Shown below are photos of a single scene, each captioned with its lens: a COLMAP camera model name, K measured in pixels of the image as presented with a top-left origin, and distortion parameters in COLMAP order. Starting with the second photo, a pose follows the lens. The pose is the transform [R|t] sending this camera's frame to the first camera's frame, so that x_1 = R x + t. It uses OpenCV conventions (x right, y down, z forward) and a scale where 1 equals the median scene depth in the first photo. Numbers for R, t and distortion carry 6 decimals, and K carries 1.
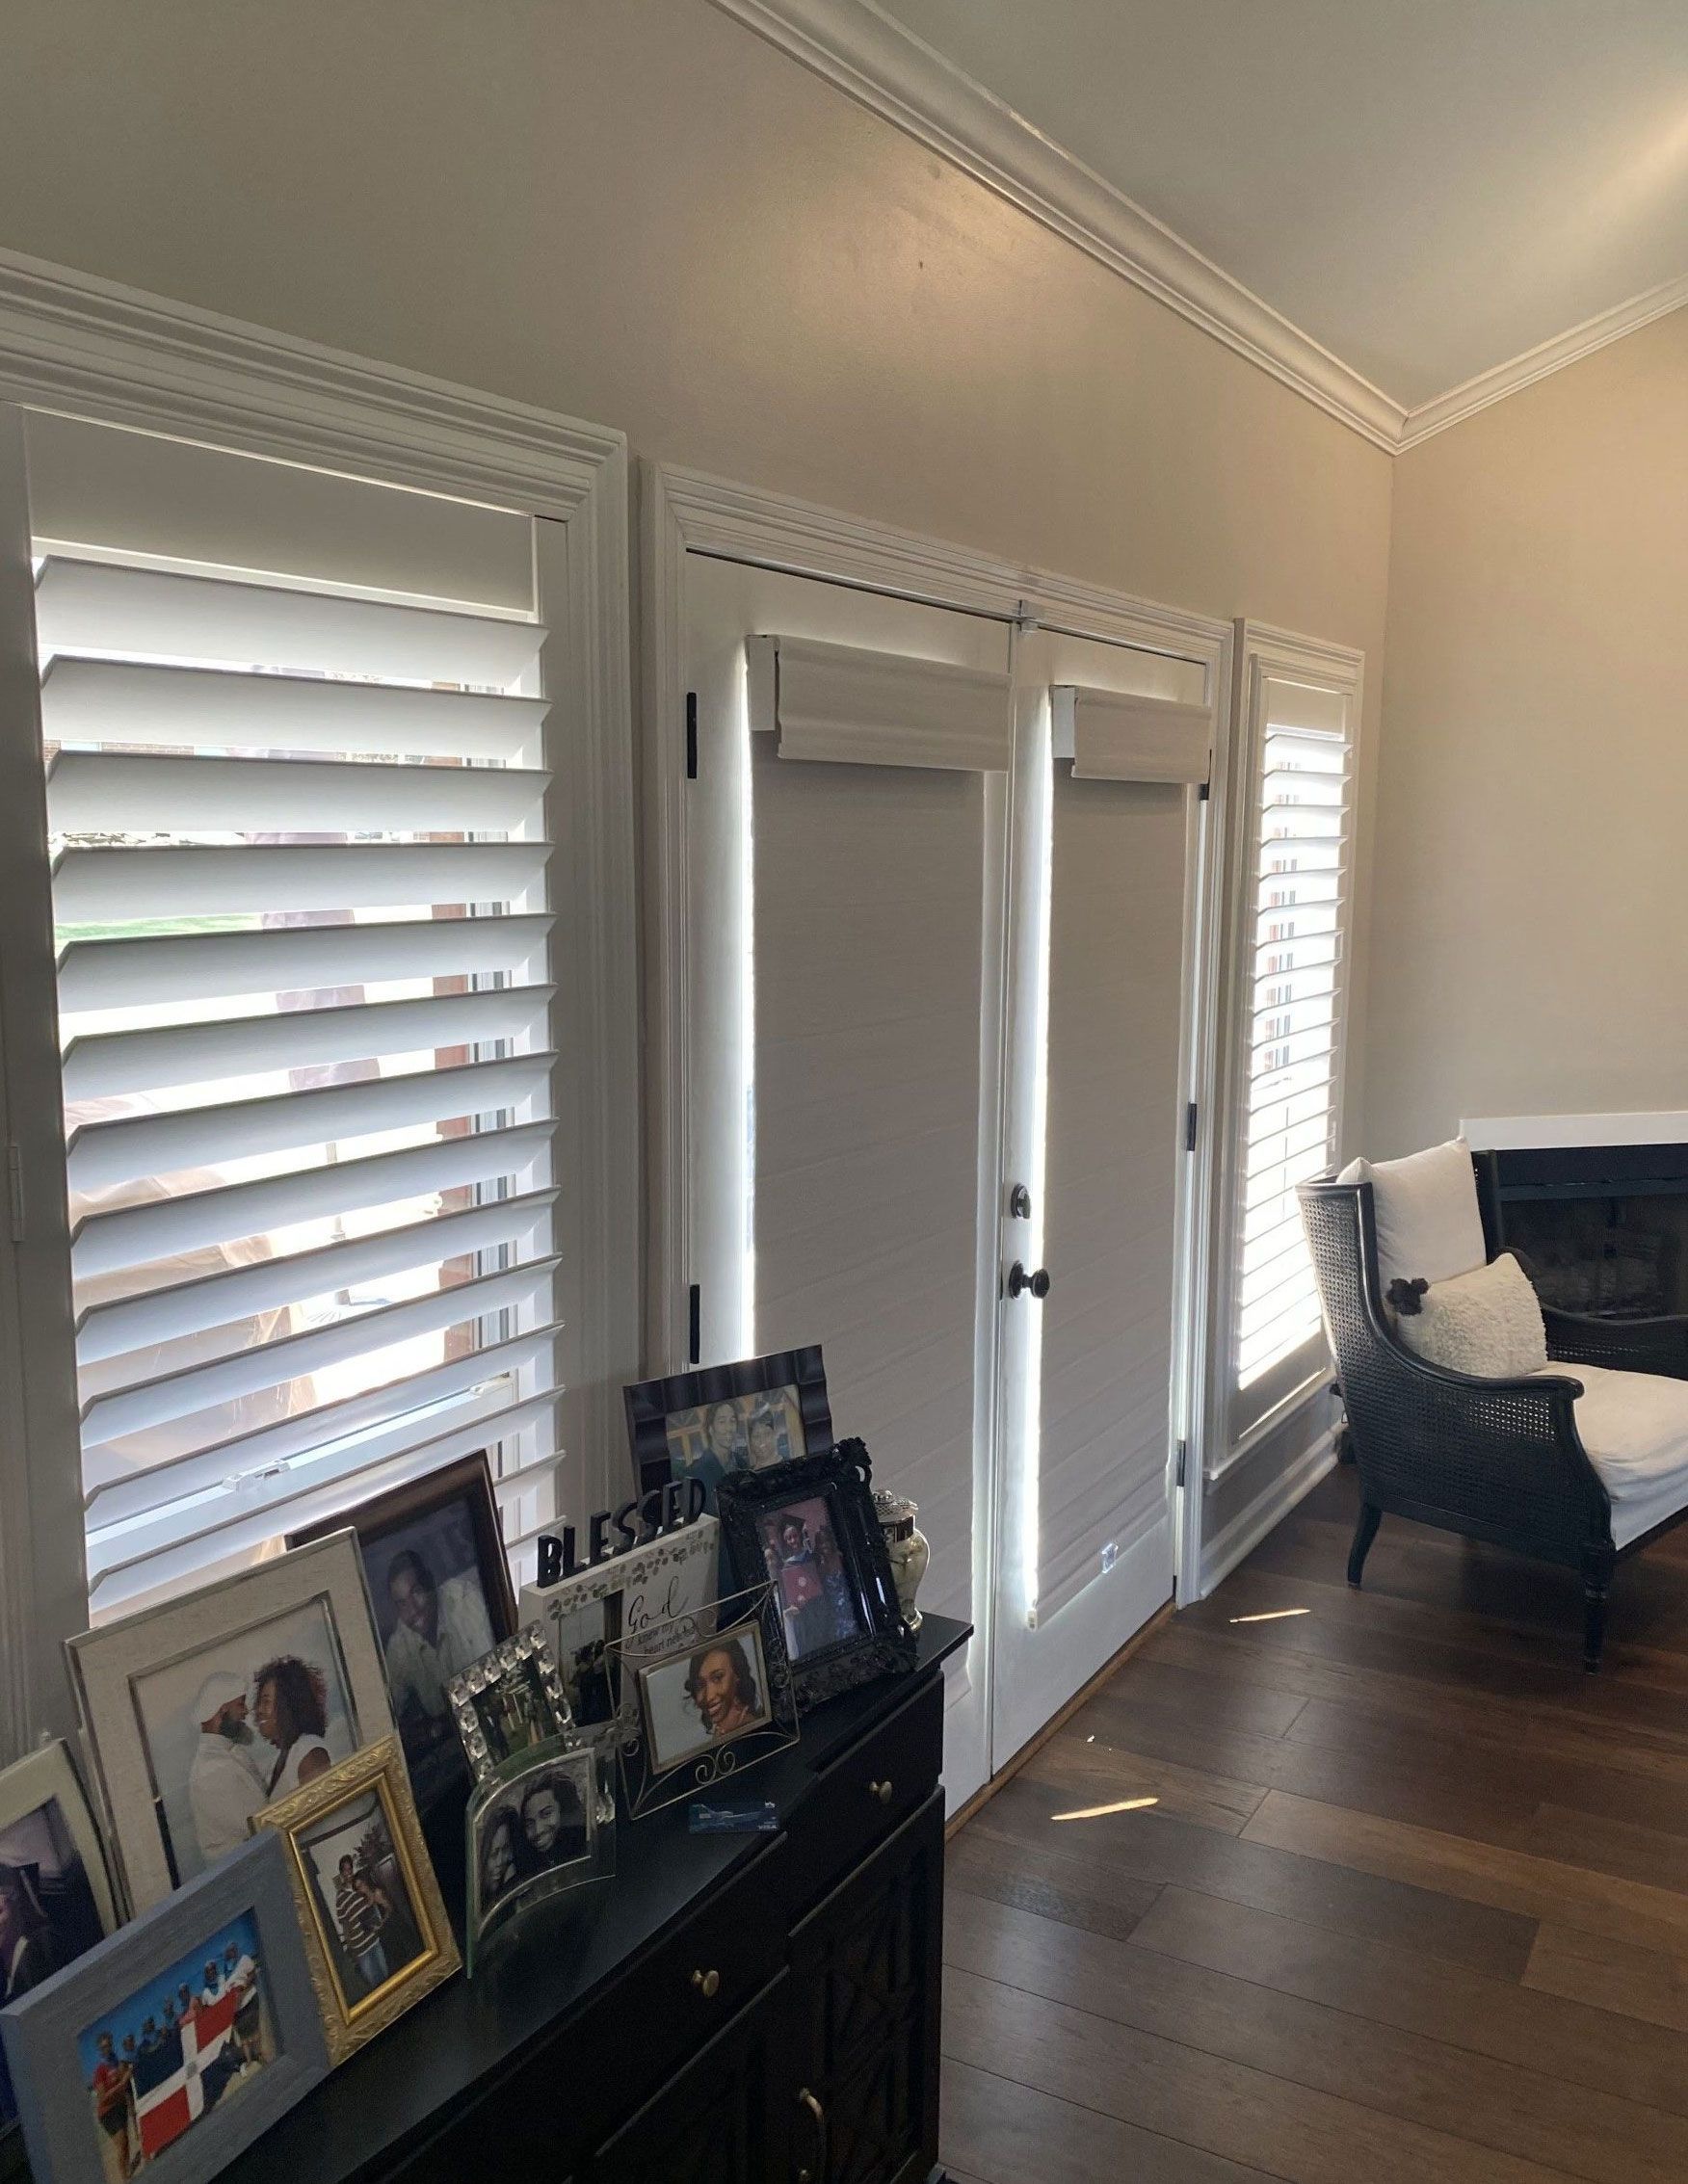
lens RADIAL K [[1856.6, 0, 844.1], [0, 1856.6, 1122.3], [0, 0, 1]] dist [0.052072, -0.055967]
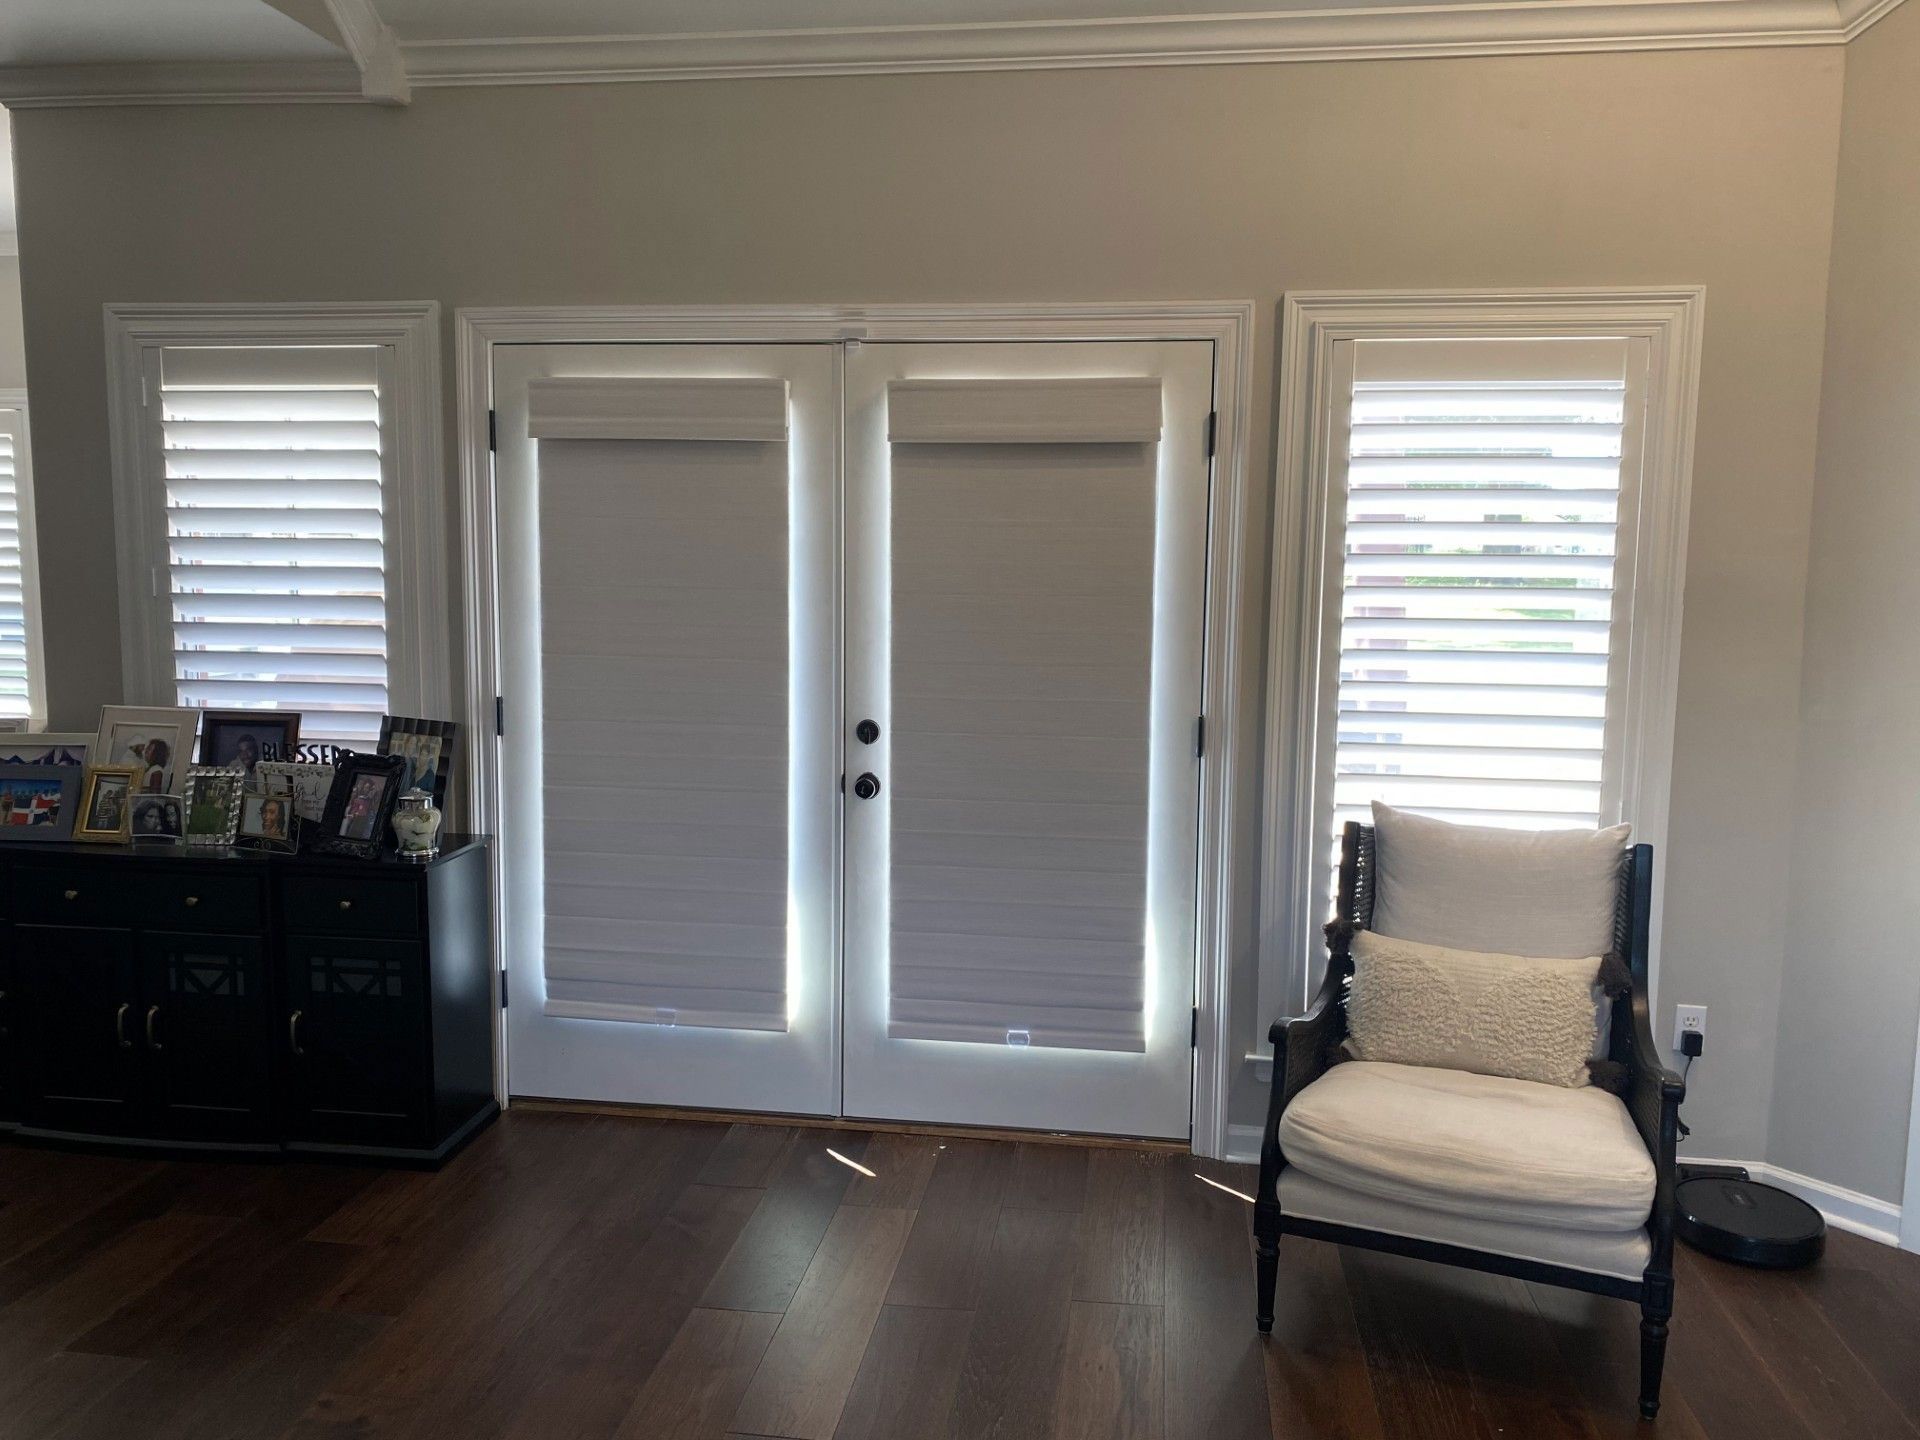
lens RADIAL K [[1507.0, 0, 960.0], [0, 1507.0, 720.0], [0, 0, 1]] dist [0.027147, -0.002143]
pose [[0.374208, 0.120153, -0.919528, 2.111762], [-0.155721, 0.985632, 0.065419, -0.096116], [0.914177, 0.118710, 0.387542, 1.045564]]
